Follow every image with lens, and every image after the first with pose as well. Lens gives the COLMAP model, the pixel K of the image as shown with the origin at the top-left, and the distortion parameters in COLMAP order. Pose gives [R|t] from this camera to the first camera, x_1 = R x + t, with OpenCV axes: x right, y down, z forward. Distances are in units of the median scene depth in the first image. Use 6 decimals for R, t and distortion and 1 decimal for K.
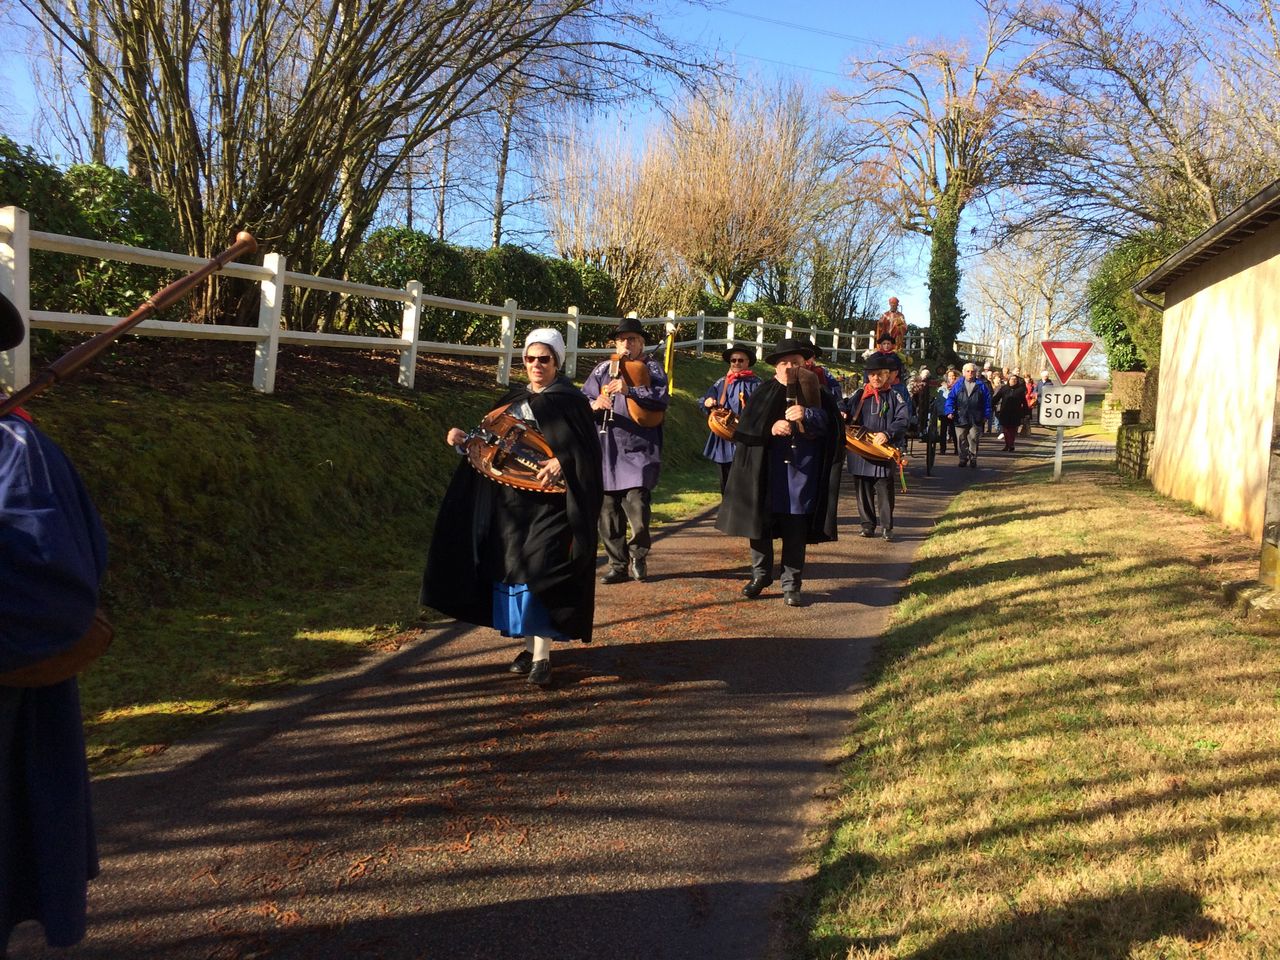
lens RADIAL K [[1186.6, 0, 643.2], [0, 1186.6, 455.7], [0, 0, 1]] dist [0.094956, -0.002164]
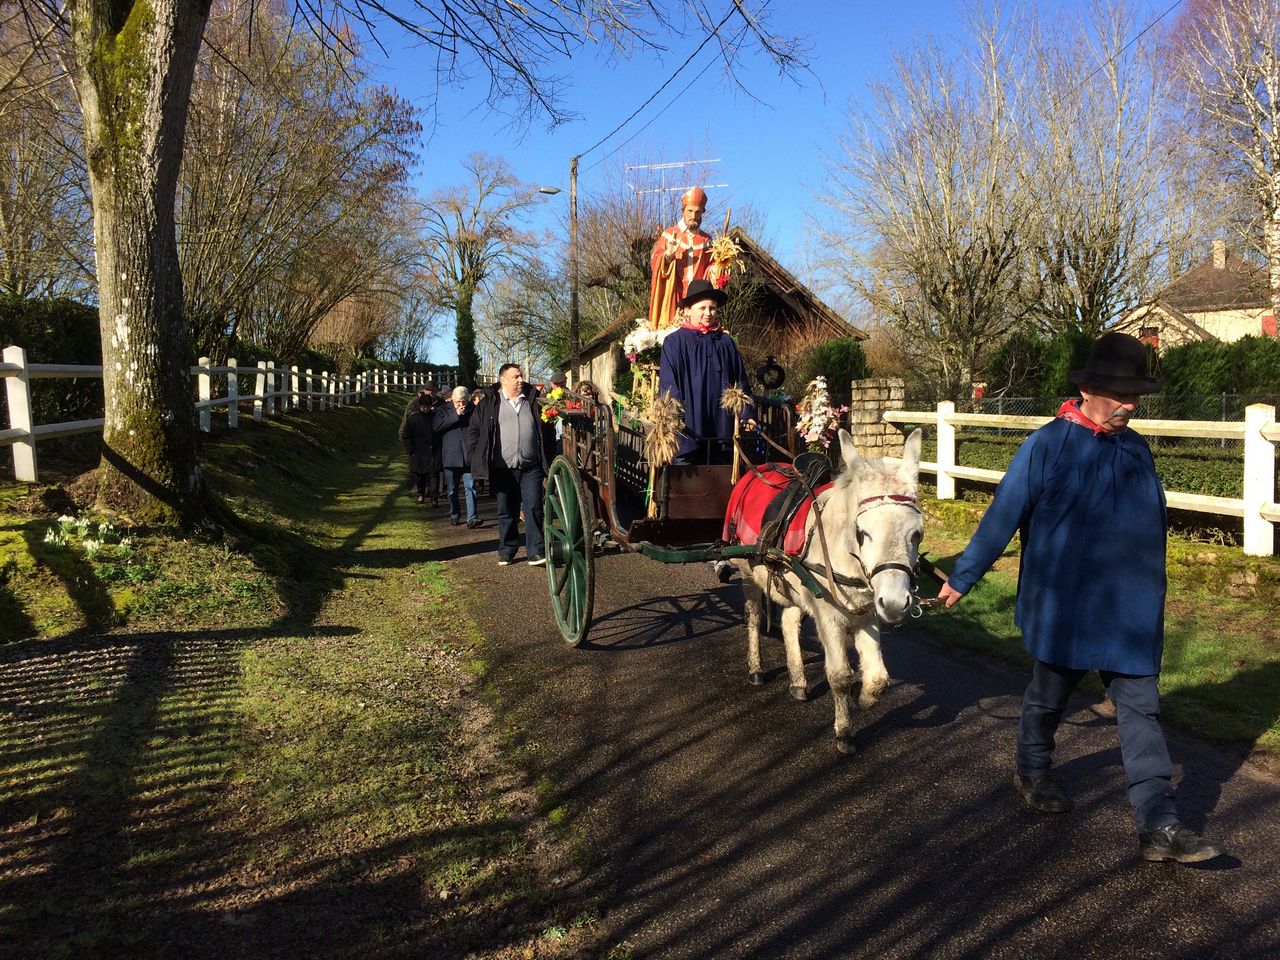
lens RADIAL K [[1110.0, 0, 640.0], [0, 1110.0, 480.0], [0, 0, 1]] dist [0.097510, -0.130100]
pose [[0.909841, -0.065732, 0.409717, -0.167803], [0.061816, 0.997827, 0.022810, 0.027247], [-0.410326, 0.004573, 0.911927, -0.482932]]
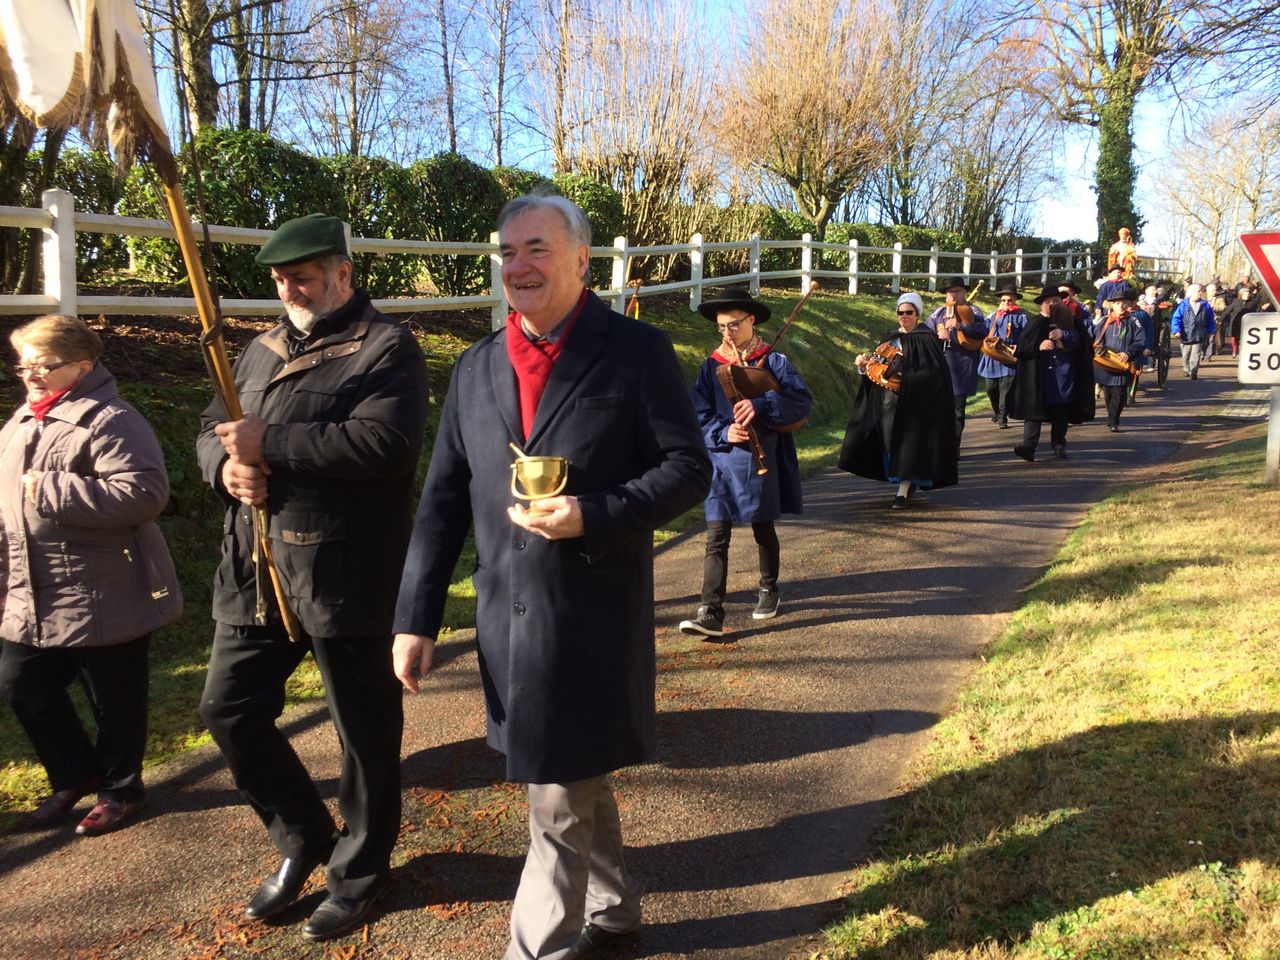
lens RADIAL K [[1116.4, 0, 644.4], [0, 1116.4, 484.4], [0, 0, 1]] dist [0.098899, -0.135662]
pose [[0.985725, -0.027971, -0.166022, 0.058755], [0.040957, 0.996318, 0.075317, -0.012608], [0.163304, -0.081041, 0.983242, 0.175190]]
